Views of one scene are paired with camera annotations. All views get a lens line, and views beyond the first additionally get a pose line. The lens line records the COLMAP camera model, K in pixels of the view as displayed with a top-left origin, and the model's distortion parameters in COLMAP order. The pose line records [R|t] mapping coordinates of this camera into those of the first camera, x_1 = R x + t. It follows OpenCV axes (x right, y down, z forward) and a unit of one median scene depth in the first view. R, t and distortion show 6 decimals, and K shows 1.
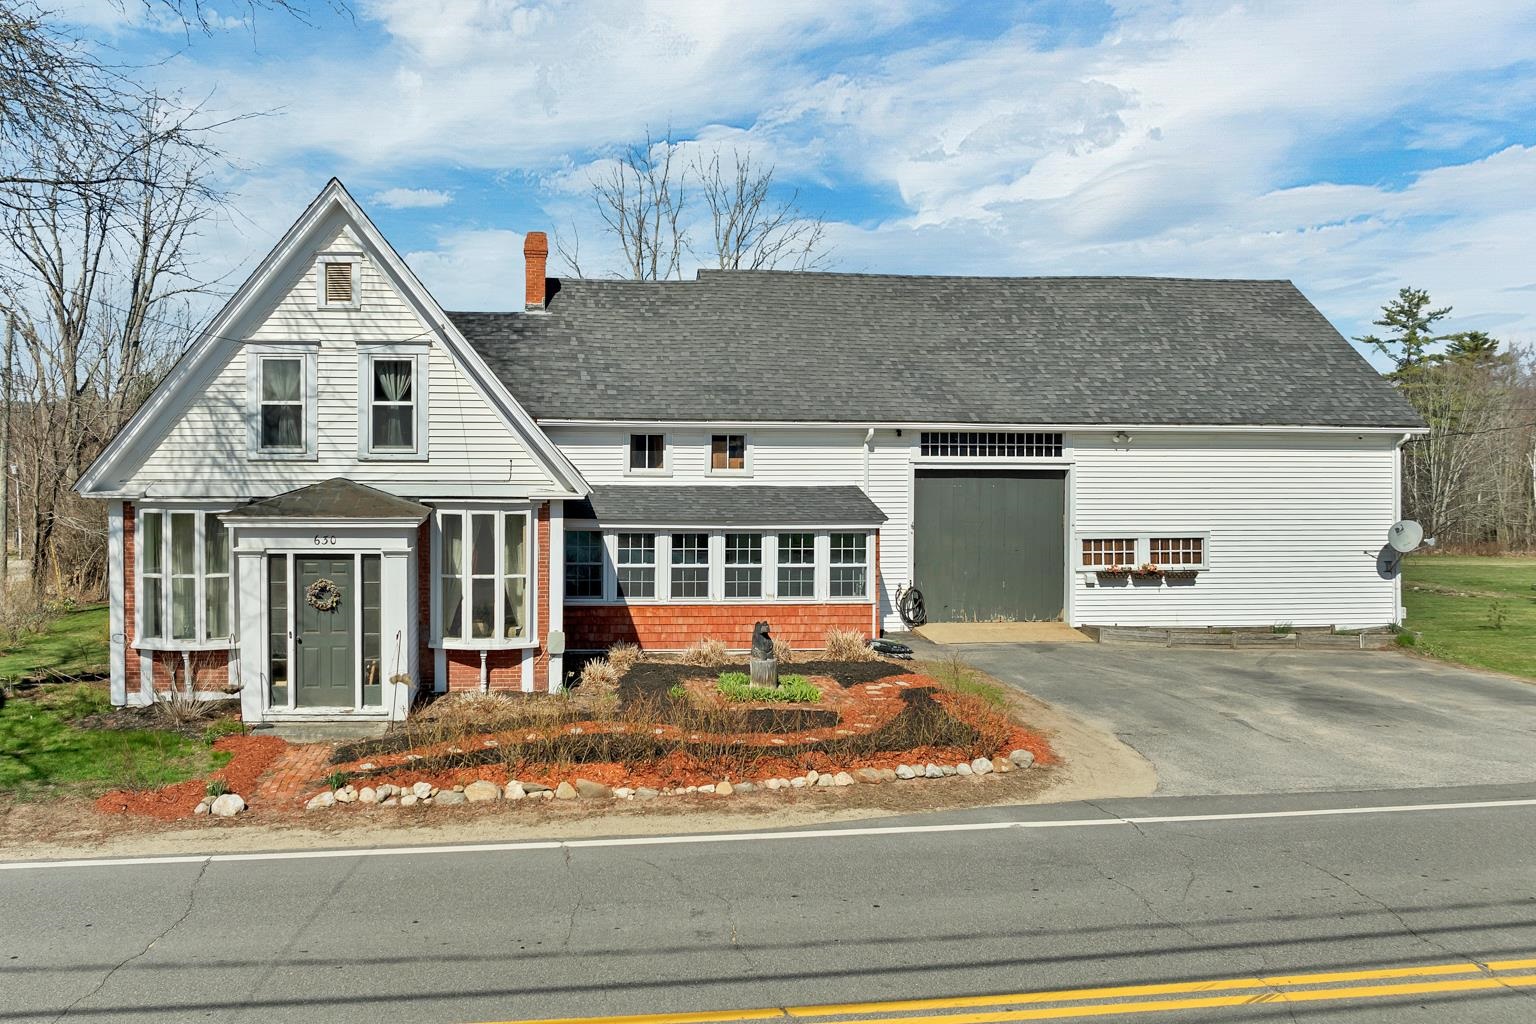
lens RADIAL K [[1114.3, 0, 685.0], [0, 1114.3, 440.9], [0, 0, 1]] dist [-0.004891, -0.002647]
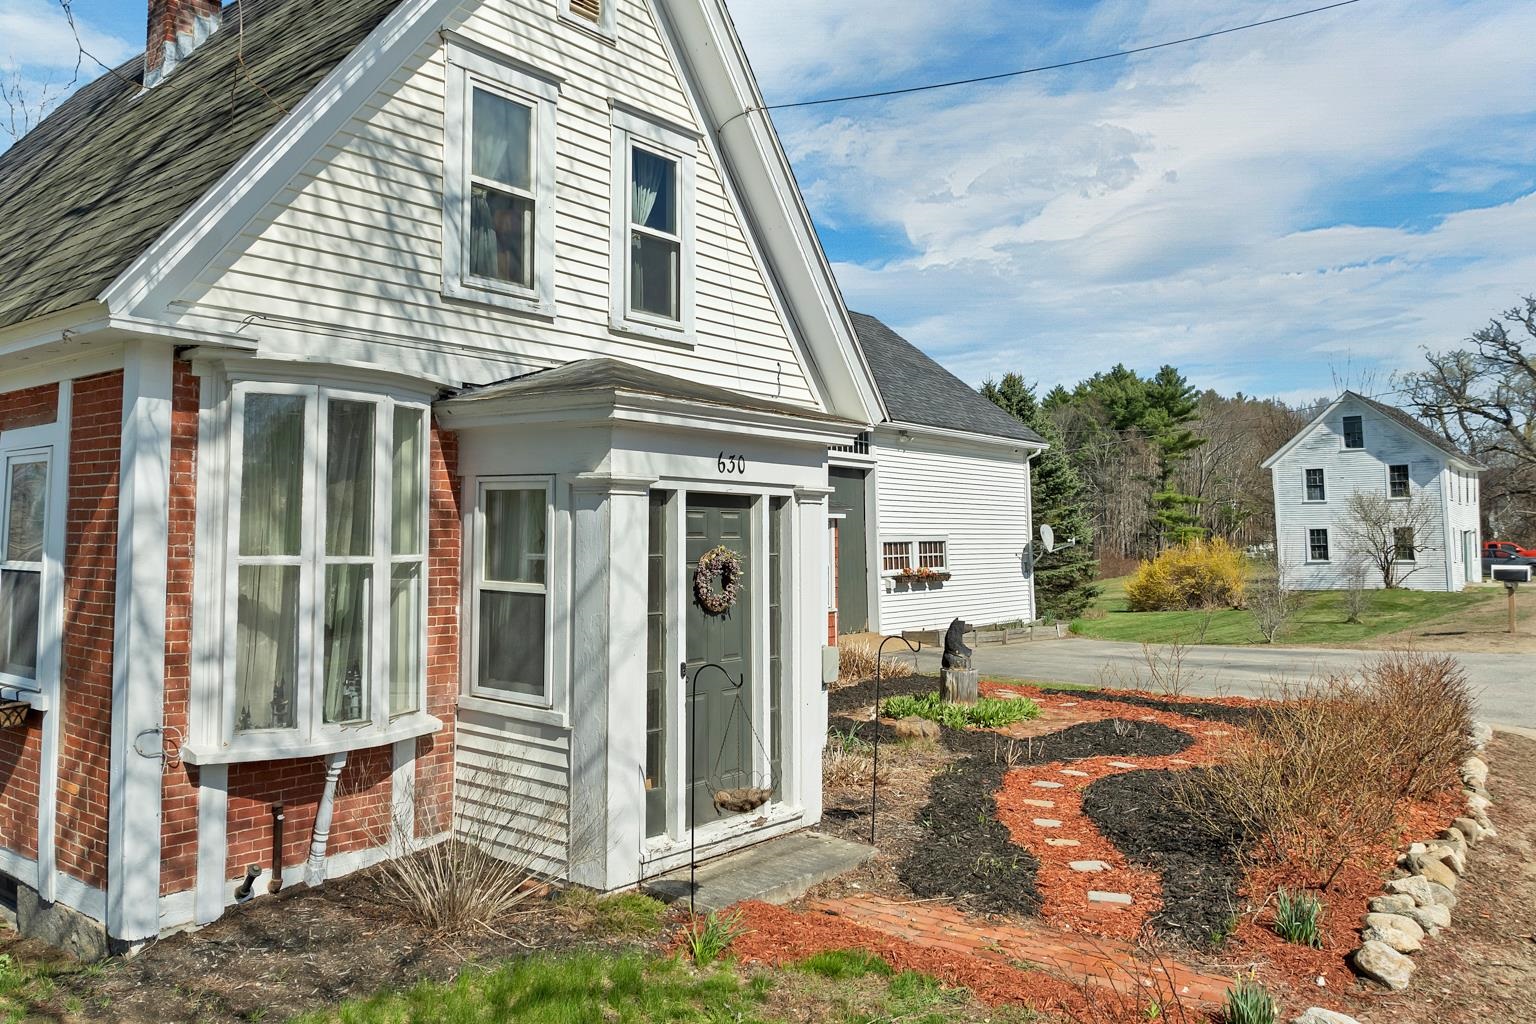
lens RADIAL K [[1114.3, 0, 685.0], [0, 1114.3, 440.9], [0, 0, 1]] dist [-0.004891, -0.002647]
pose [[0.747892, 0.047334, 0.662131, -0.612153], [-0.000470, 0.997492, -0.070778, 0.105382], [-0.663820, 0.052624, 0.746039, 0.608452]]
